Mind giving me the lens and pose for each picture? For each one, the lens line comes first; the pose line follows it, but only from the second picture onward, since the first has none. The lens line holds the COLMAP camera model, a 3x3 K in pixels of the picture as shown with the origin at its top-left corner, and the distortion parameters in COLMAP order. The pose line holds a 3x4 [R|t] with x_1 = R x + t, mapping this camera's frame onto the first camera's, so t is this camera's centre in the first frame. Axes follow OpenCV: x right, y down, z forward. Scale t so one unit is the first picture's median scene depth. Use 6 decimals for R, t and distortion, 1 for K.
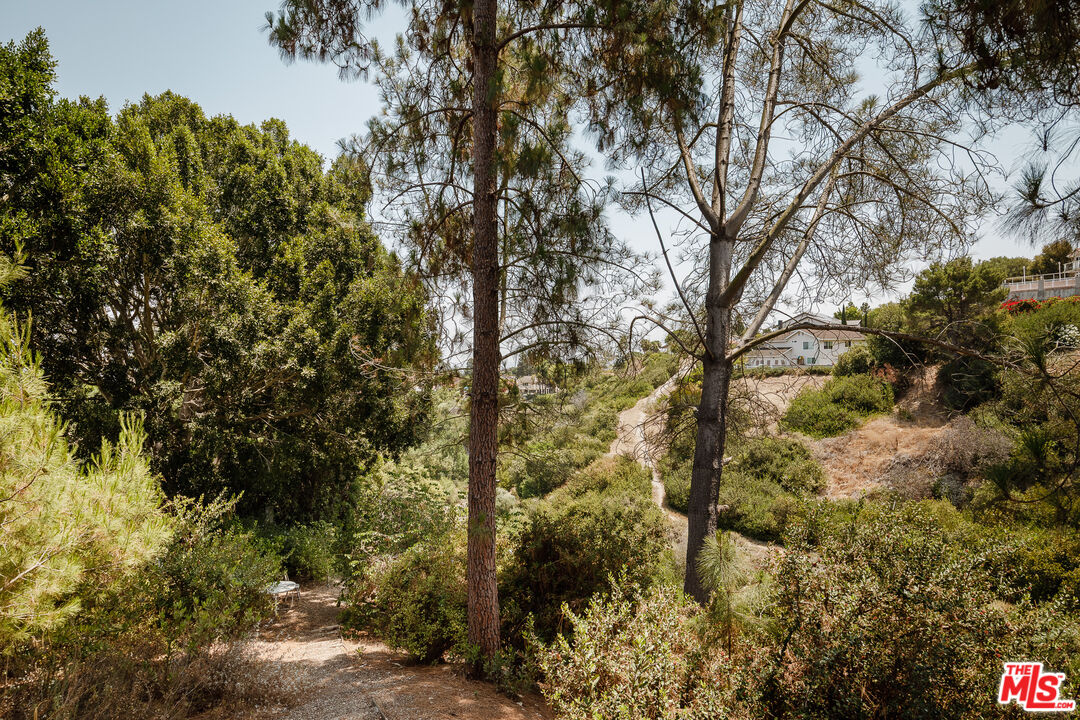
lens RADIAL K [[667.3, 0, 566.3], [0, 667.3, 354.6], [0, 0, 1]] dist [-0.003622, 0.000333]
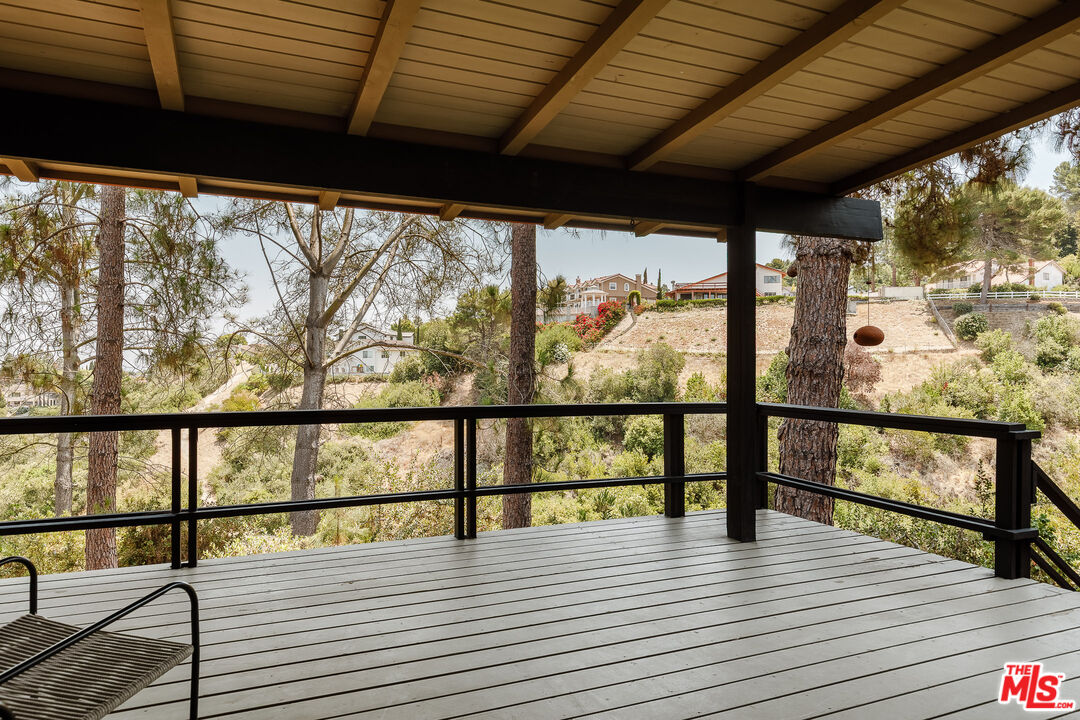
lens RADIAL K [[649.8, 0, 540.0], [0, 649.8, 360.0], [0, 0, 1]] dist [0.005219, 0.001496]
pose [[0.820491, 0.017589, 0.571388, -0.173184], [-0.015423, 0.999844, -0.008632, -0.002551], [-0.571451, -0.001730, 0.820635, -0.375567]]
